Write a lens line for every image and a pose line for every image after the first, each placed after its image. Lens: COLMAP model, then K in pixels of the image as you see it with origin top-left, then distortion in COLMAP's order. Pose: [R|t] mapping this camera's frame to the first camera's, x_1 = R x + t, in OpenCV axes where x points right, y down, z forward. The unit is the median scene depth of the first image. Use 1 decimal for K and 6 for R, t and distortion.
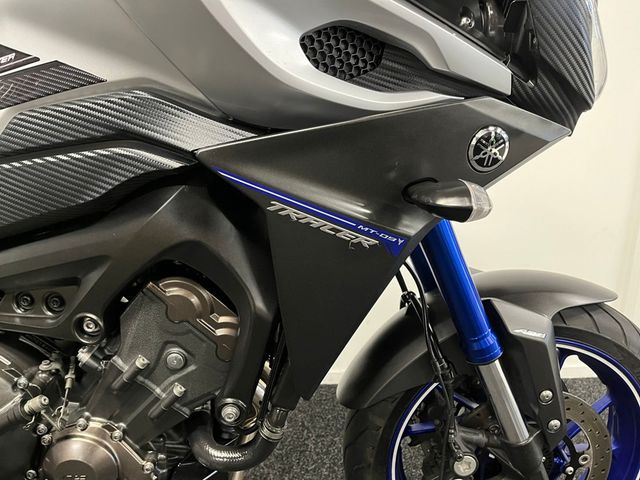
lens RADIAL K [[485.3, 0, 320.0], [0, 485.3, 240.0], [0, 0, 1]] dist [0.086559, -0.123118]
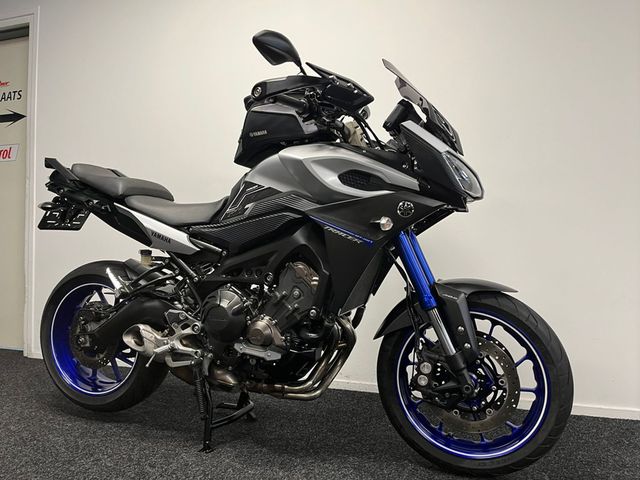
lens RADIAL K [[485.3, 0, 320.0], [0, 485.3, 240.0], [0, 0, 1]] dist [0.086559, -0.123118]
pose [[0.926394, -0.003080, -0.376544, 0.795400], [-0.094027, 0.966398, -0.239234, 0.577745], [0.364628, 0.257031, 0.894976, -1.338591]]
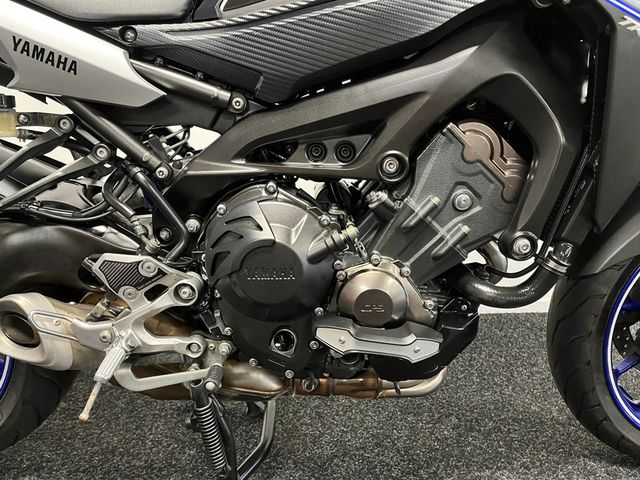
lens RADIAL K [[485.3, 0, 320.0], [0, 485.3, 240.0], [0, 0, 1]] dist [0.086559, -0.123118]
pose [[0.999709, 0.002689, -0.023979, -0.589843], [-0.002279, 0.999851, 0.017127, 0.315959], [0.024022, -0.017067, 0.999566, -0.085517]]
